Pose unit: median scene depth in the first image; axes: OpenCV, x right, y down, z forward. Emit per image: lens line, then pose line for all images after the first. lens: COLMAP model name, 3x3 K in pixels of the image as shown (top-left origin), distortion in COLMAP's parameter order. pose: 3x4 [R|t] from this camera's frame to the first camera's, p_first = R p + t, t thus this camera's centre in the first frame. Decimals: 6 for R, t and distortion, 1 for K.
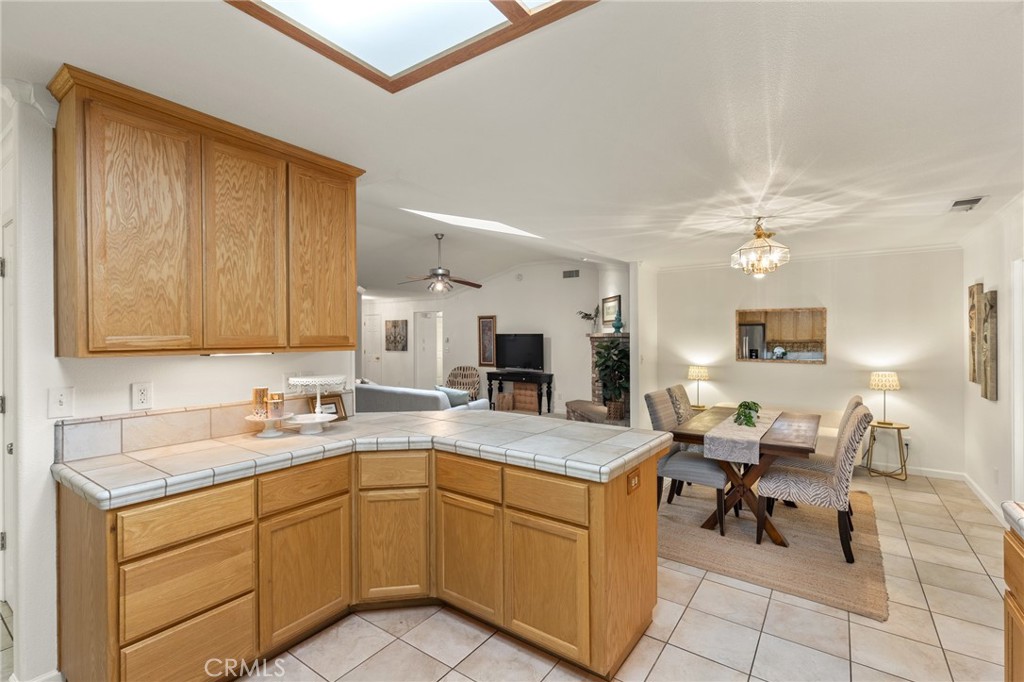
lens RADIAL K [[456.2, 0, 510.7], [0, 456.2, 337.7], [0, 0, 1]] dist [-0.002947, -0.000070]
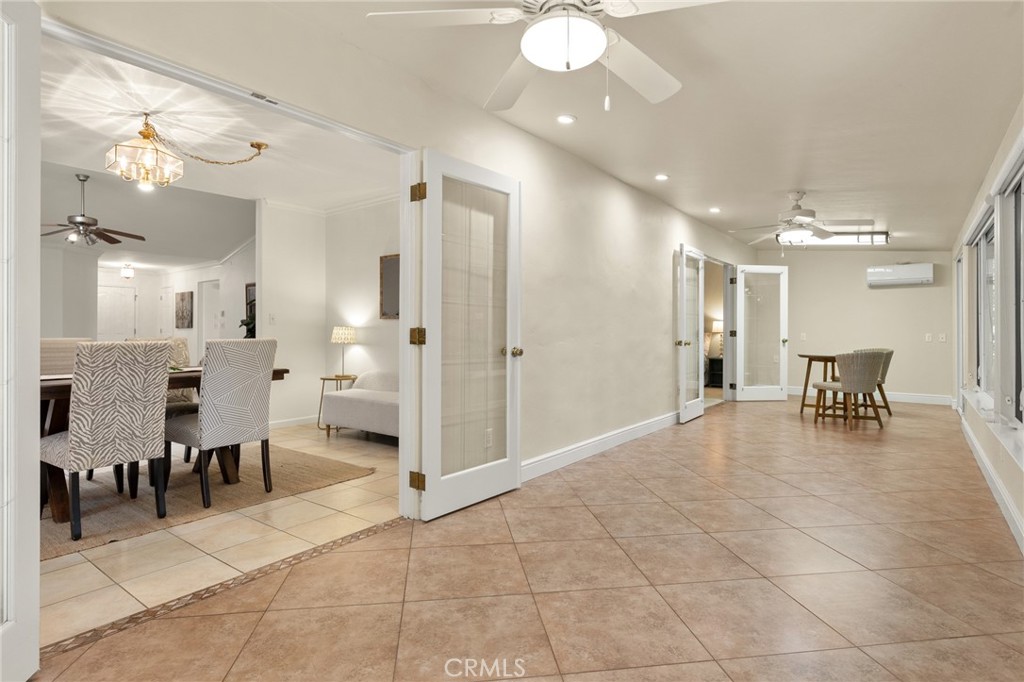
lens RADIAL K [[521.6, 0, 508.2], [0, 521.6, 332.4], [0, 0, 1]] dist [-0.005212, -0.000975]
pose [[0.999888, -0.004441, -0.014314, 0.473914], [0.004478, 0.999987, 0.002616, 0.046782], [0.014302, -0.002680, 0.999894, 0.041917]]
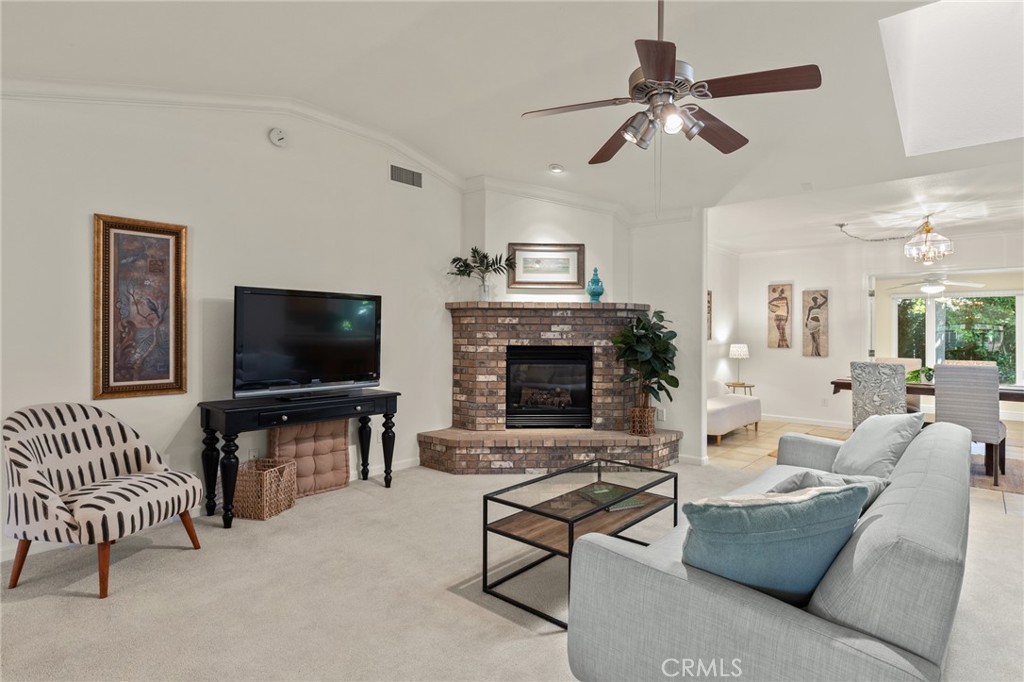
lens RADIAL K [[521.6, 0, 511.6], [0, 521.6, 332.1], [0, 0, 1]] dist [-0.005212, -0.000975]
pose [[0.103311, 0.000097, 0.994649, -0.384018], [-0.007071, 0.999975, 0.000637, 0.022972], [-0.994624, -0.007099, 0.103309, 0.787931]]
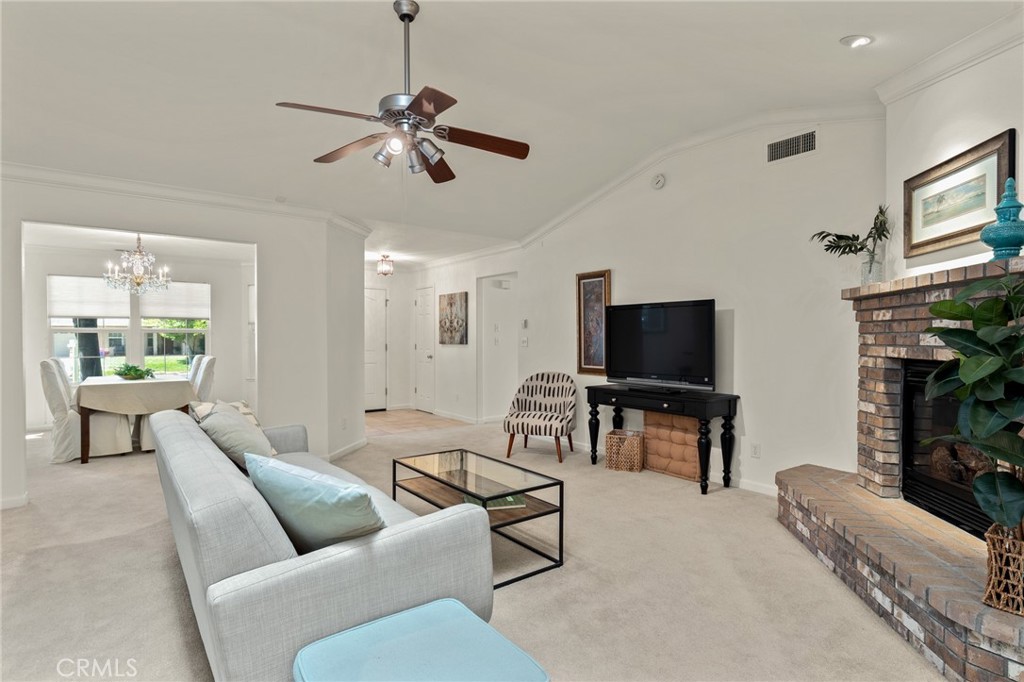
lens RADIAL K [[521.6, 0, 512.6], [0, 521.6, 354.5], [0, 0, 1]] dist [-0.005212, -0.000975]
pose [[0.956216, 0.008565, -0.292538, 0.032832], [0.001036, 0.999466, 0.032649, 0.024919], [0.292661, -0.031522, 0.955696, 0.465820]]
